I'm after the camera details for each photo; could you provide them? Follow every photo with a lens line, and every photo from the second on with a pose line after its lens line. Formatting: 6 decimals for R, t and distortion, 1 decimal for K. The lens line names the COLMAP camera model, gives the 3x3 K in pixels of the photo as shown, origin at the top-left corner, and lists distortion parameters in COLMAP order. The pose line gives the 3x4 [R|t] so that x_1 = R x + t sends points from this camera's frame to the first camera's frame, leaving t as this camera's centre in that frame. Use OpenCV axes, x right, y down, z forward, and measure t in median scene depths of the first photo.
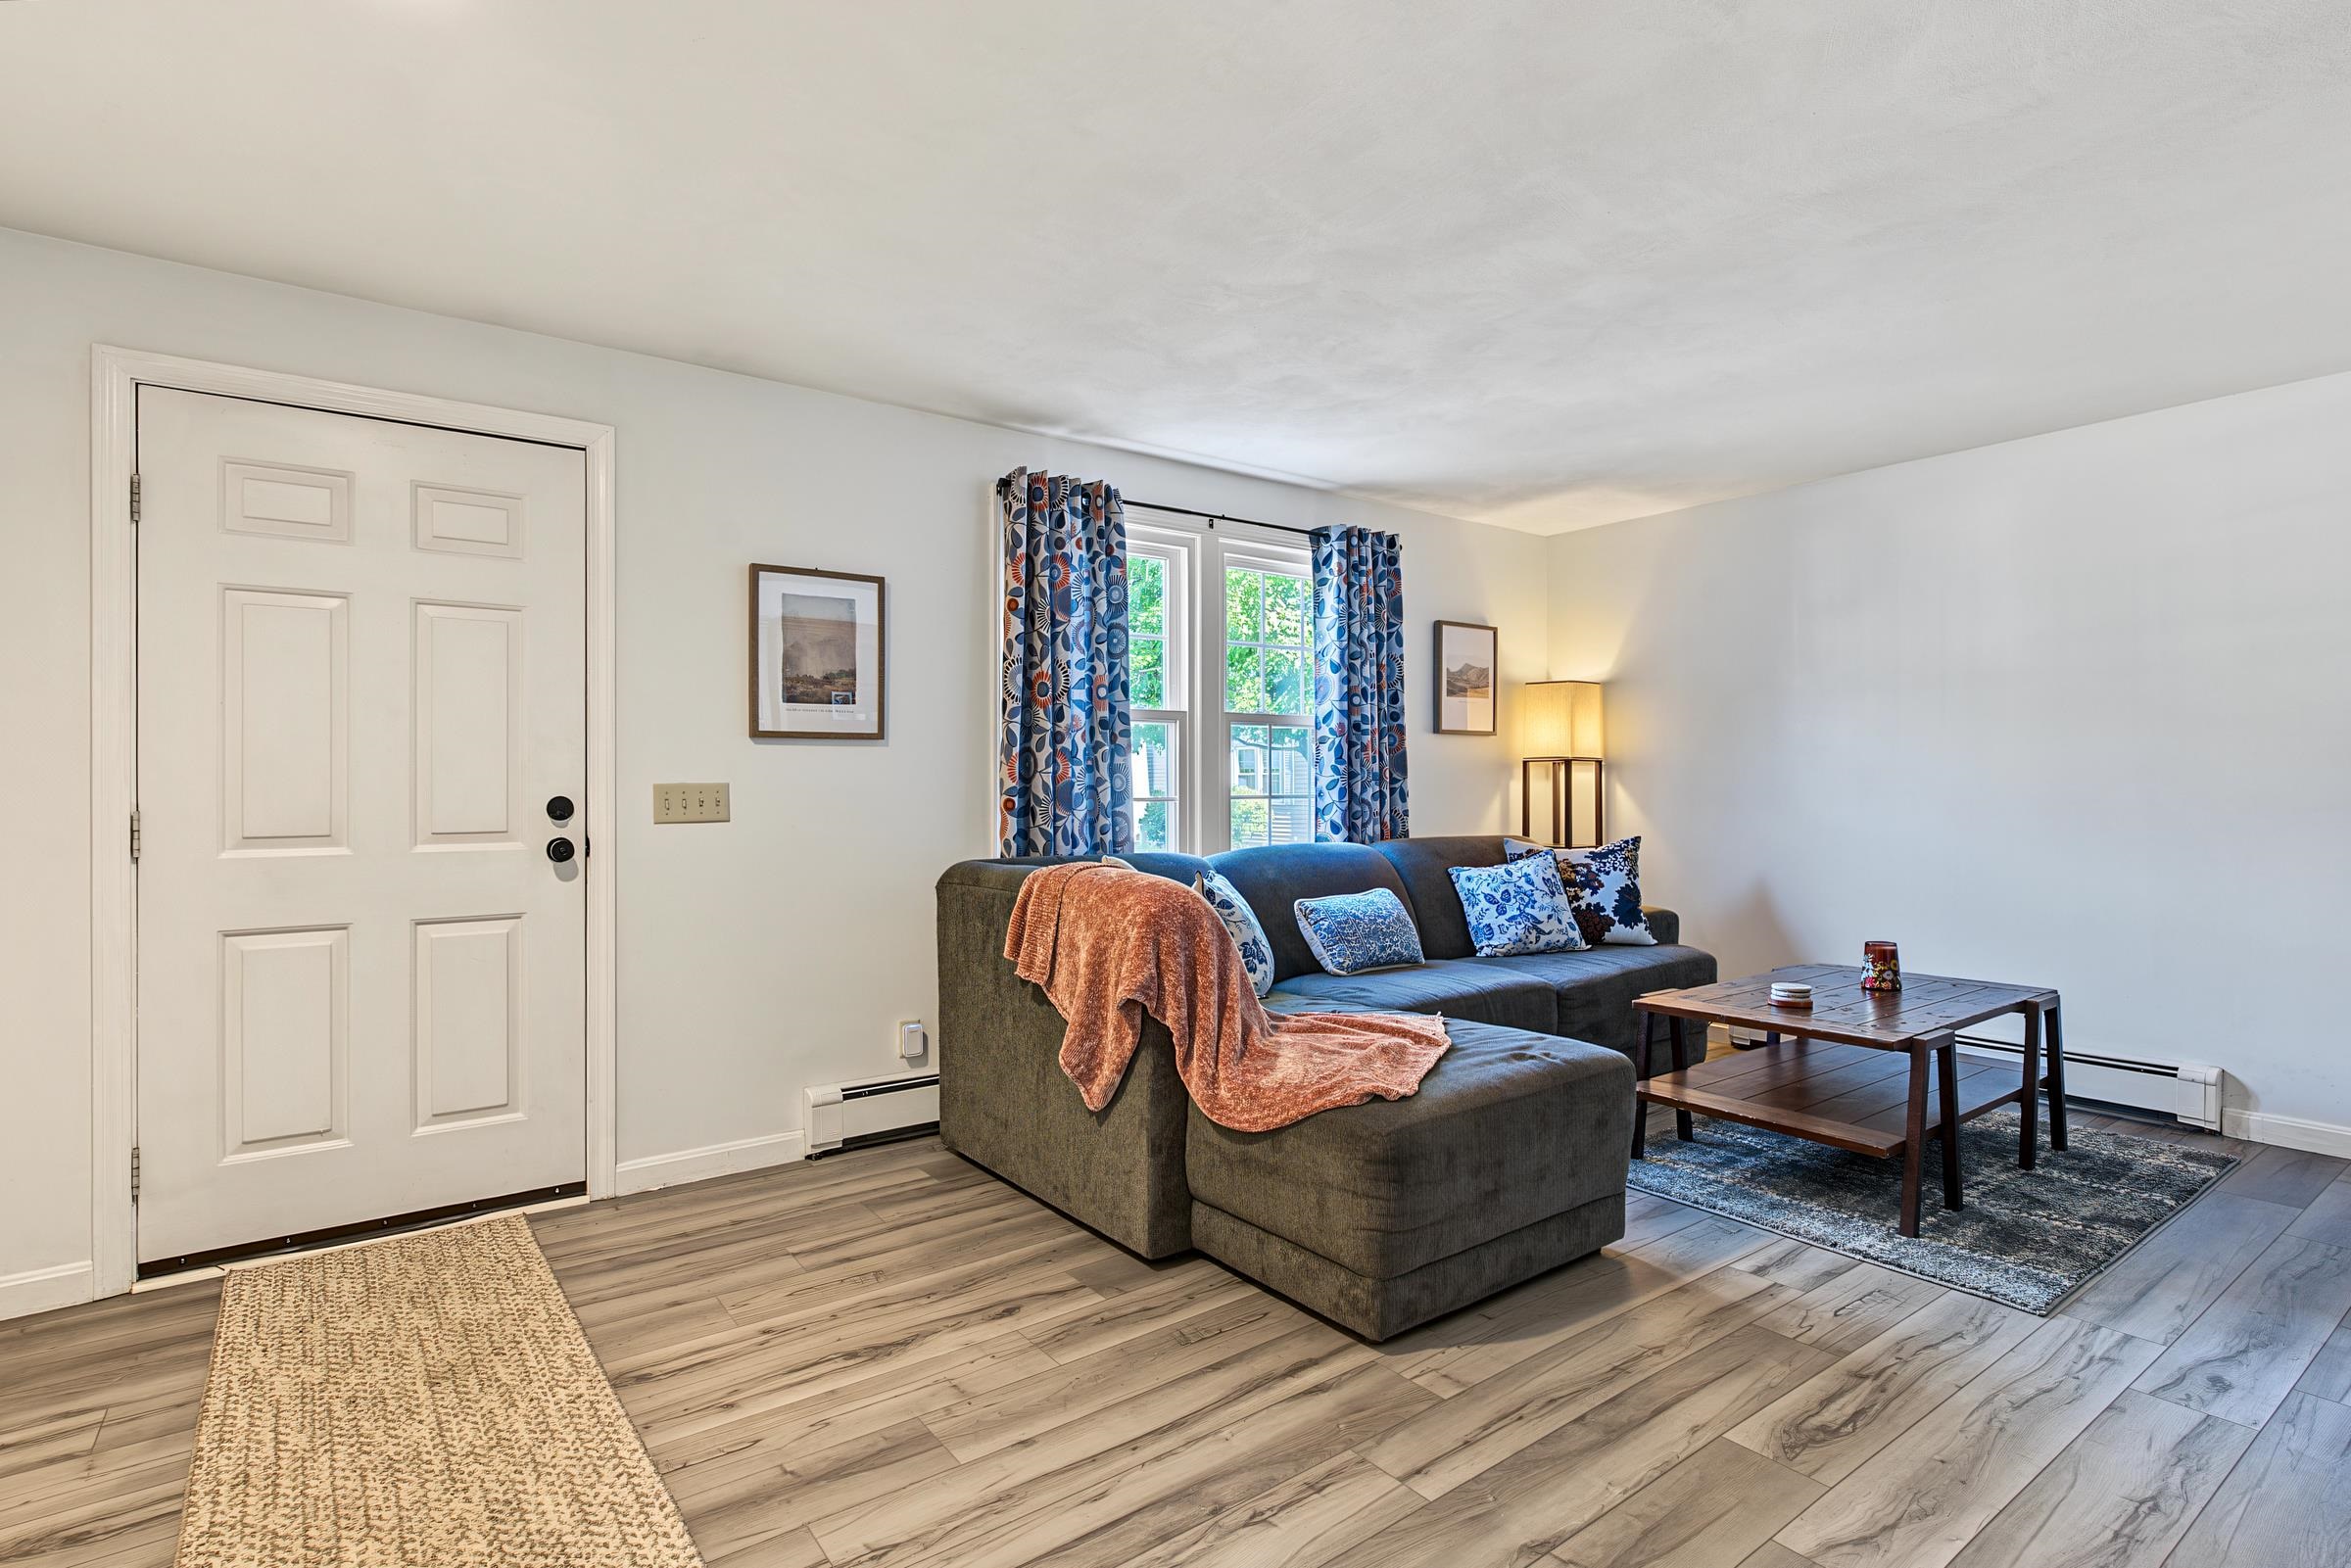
lens RADIAL K [[1139.3, 0, 1174.3], [0, 1139.3, 789.7], [0, 0, 1]] dist [-0.000763, 0.000568]
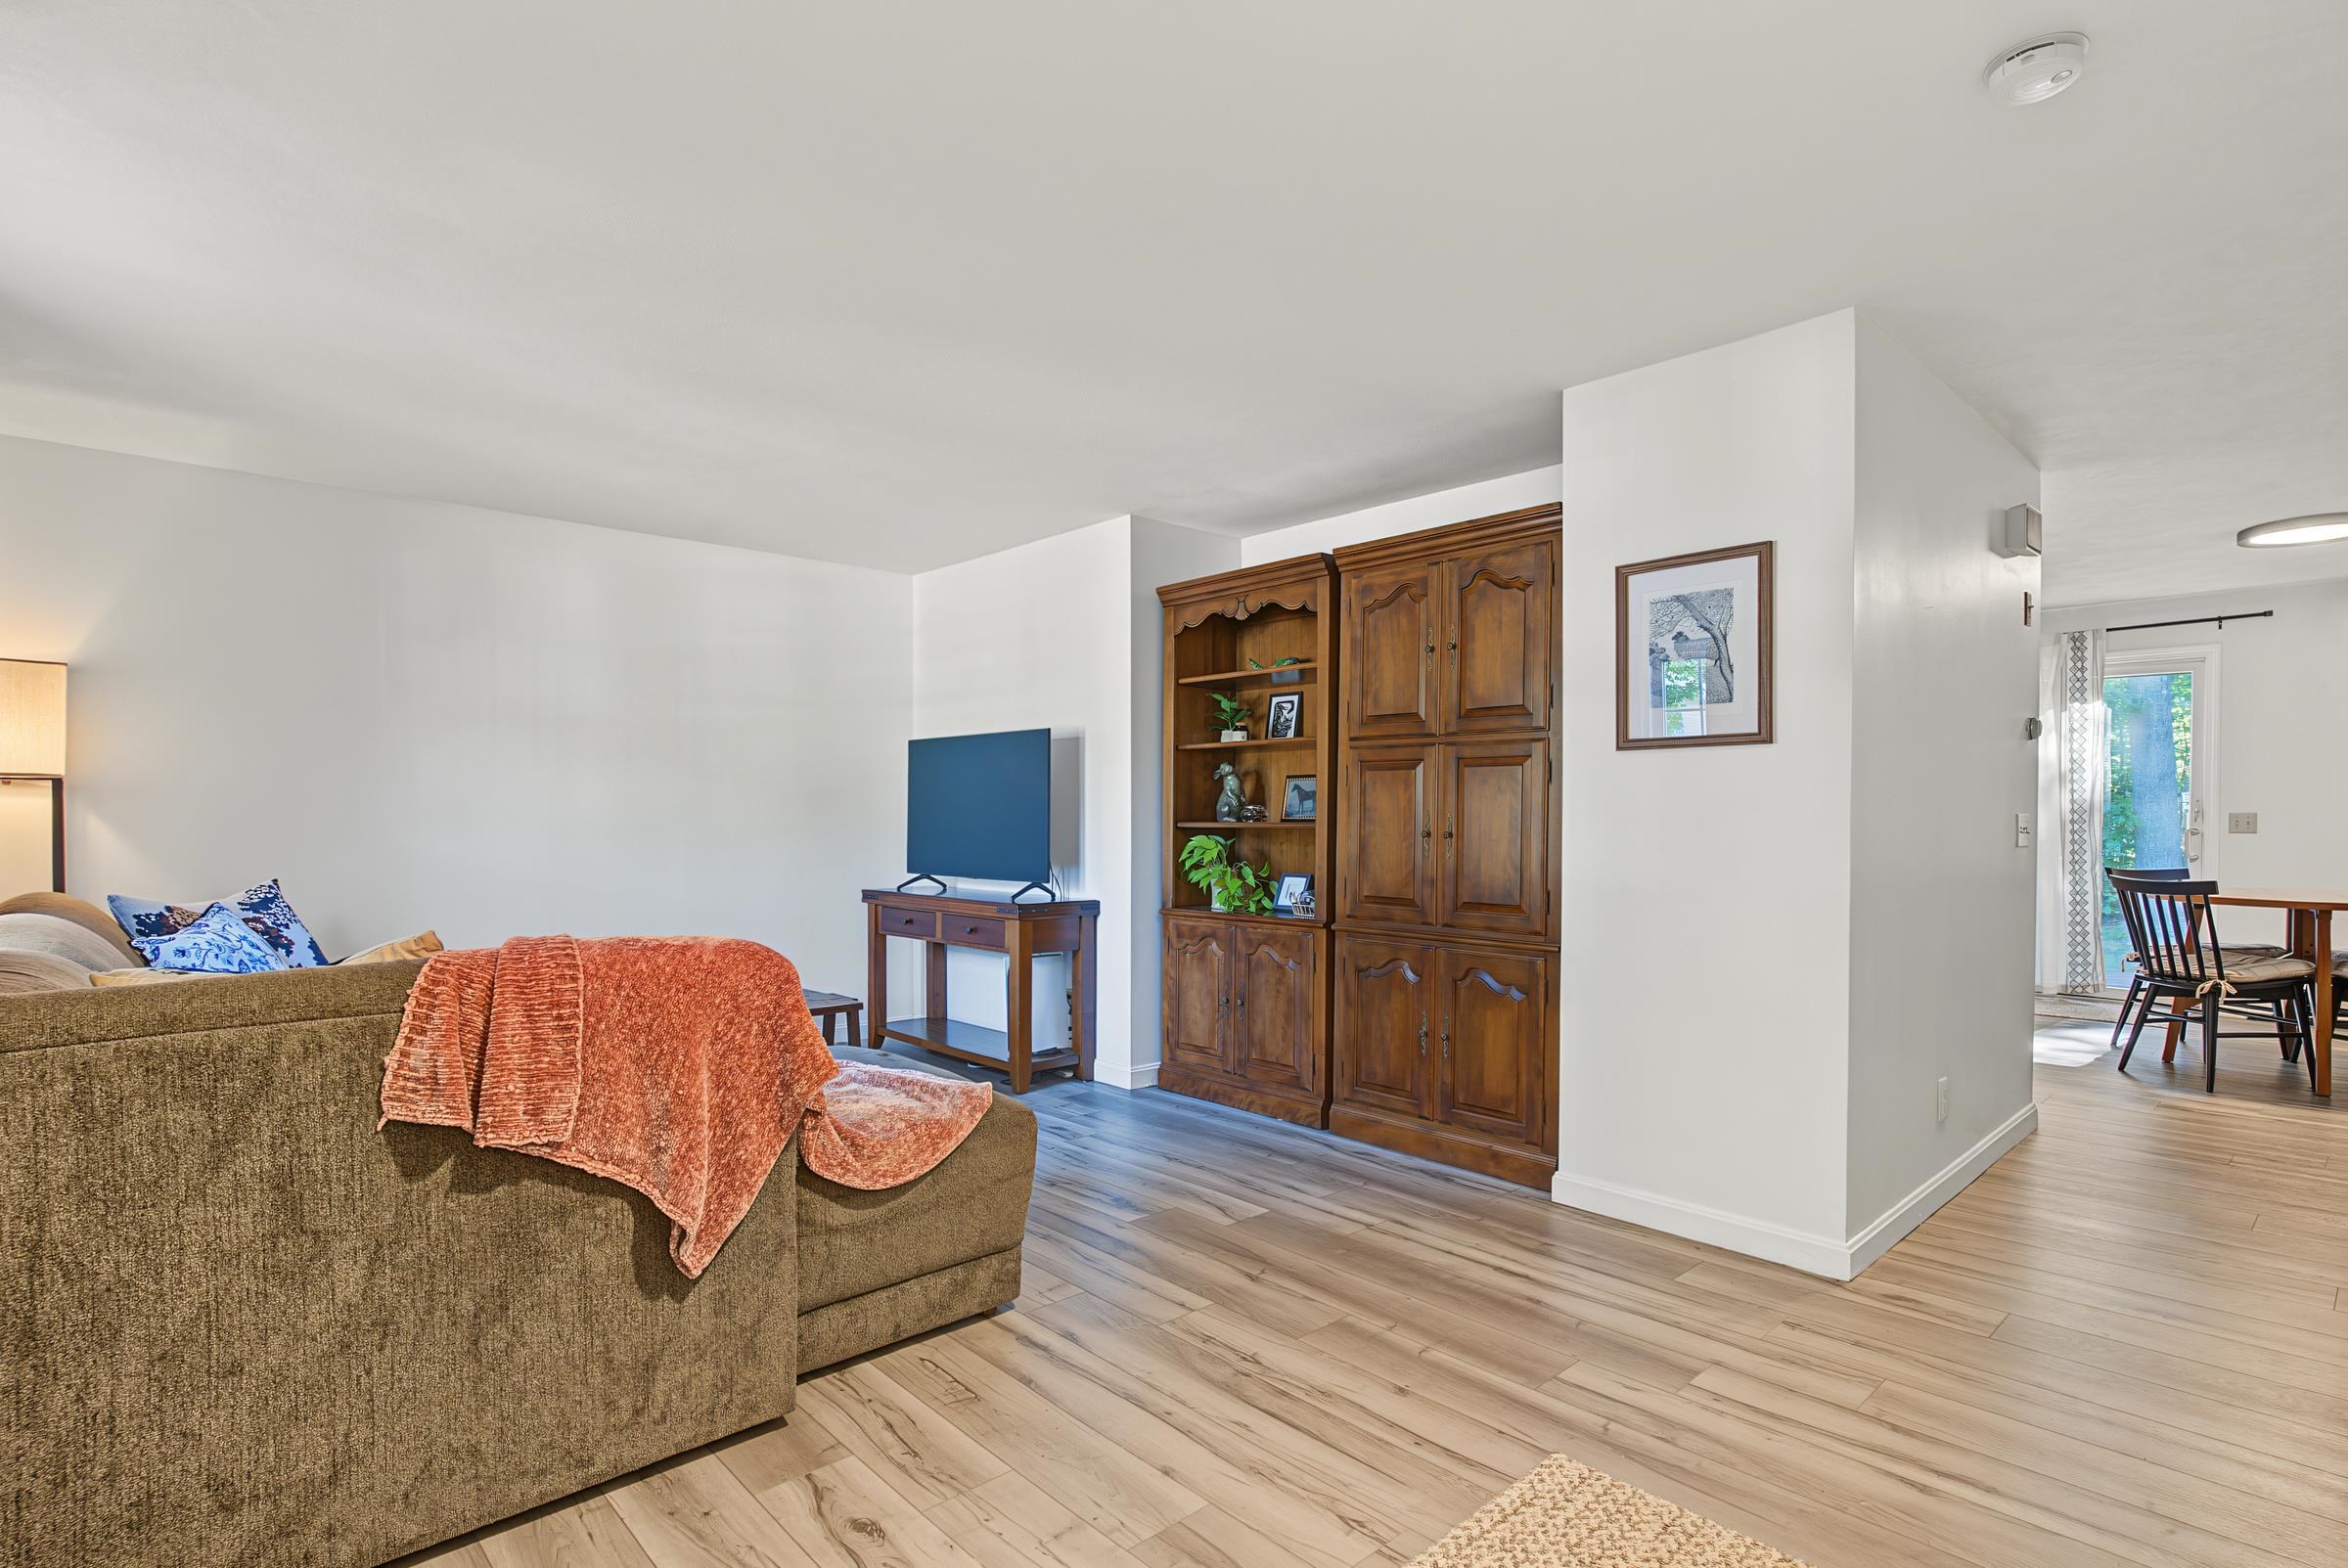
lens RADIAL K [[1149.0, 0, 1187.8], [0, 1149.0, 821.1], [0, 0, 1]] dist [-0.001296, 0.000097]
pose [[-0.119578, 0.001595, 0.992824, -0.953383], [-0.001787, 0.999997, -0.001821, 0.001231], [-0.992823, -0.001991, -0.119574, 0.922098]]
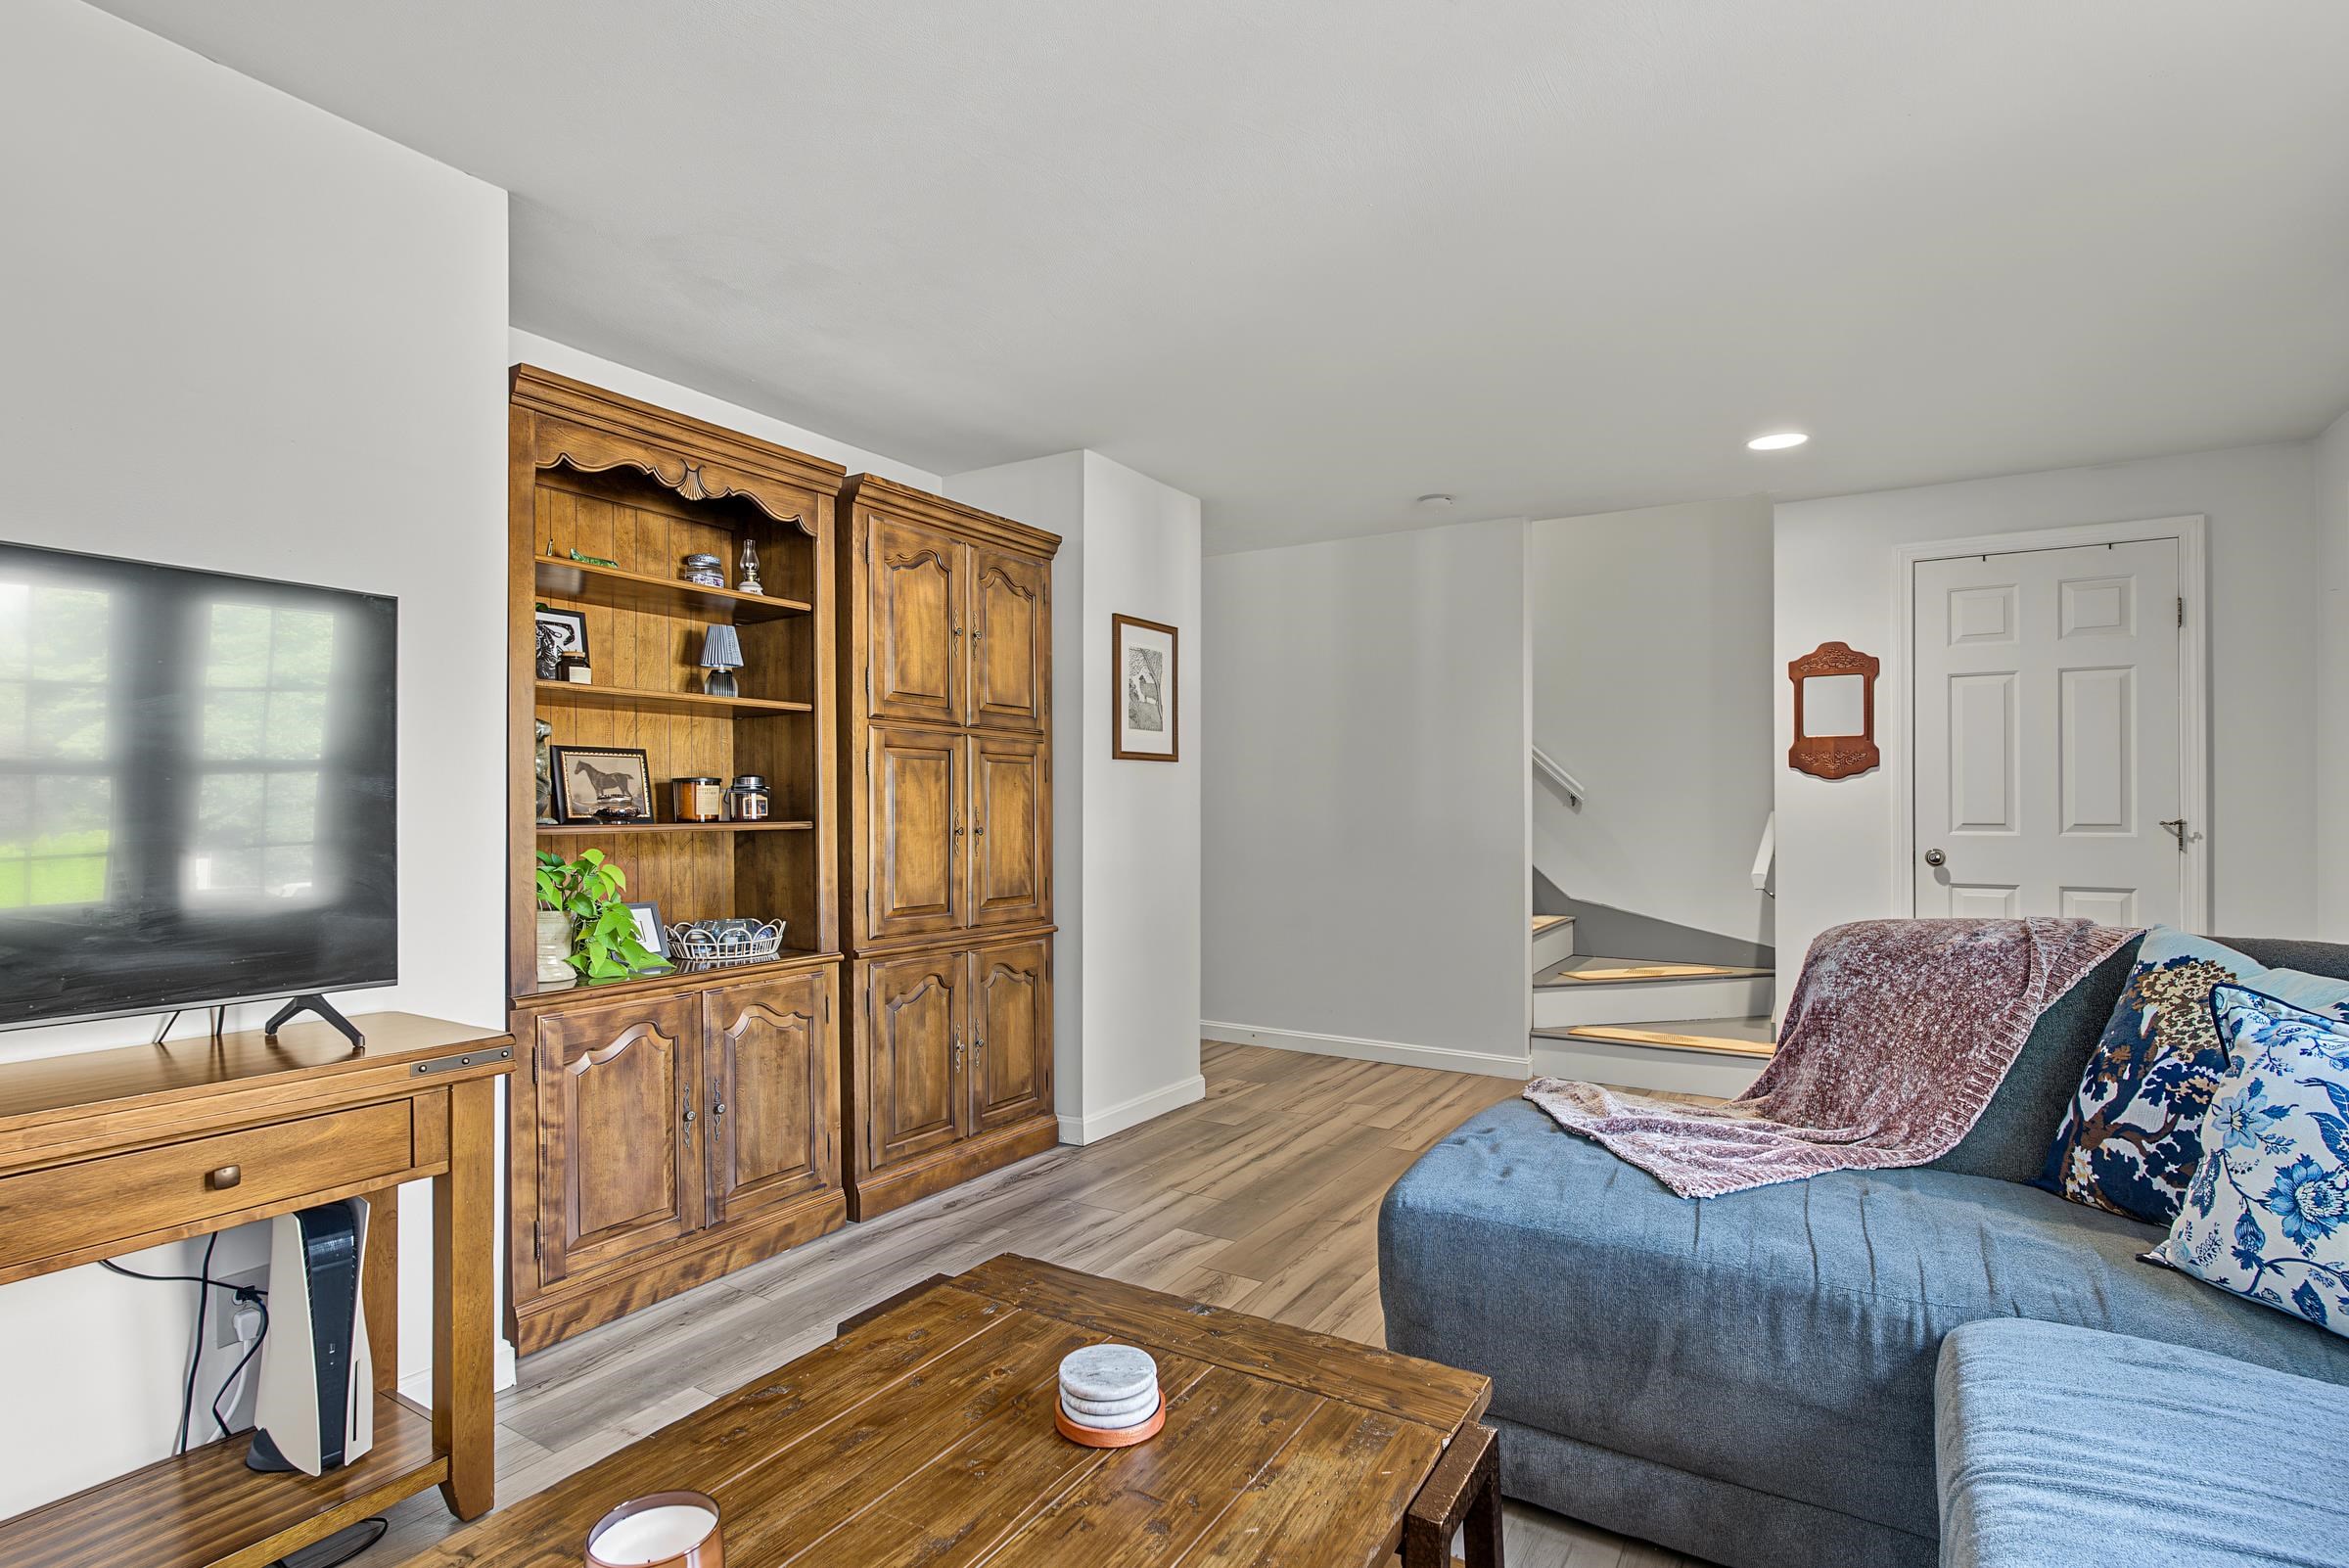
lens RADIAL K [[1138.5, 0, 1173.3], [0, 1138.5, 789.6], [0, 0, 1]] dist [-0.000763, 0.000568]
pose [[-0.935048, -0.000226, -0.354520, 0.891965], [0.004198, 0.999923, -0.011709, -0.020229], [0.354496, -0.012437, -0.934975, 1.891012]]
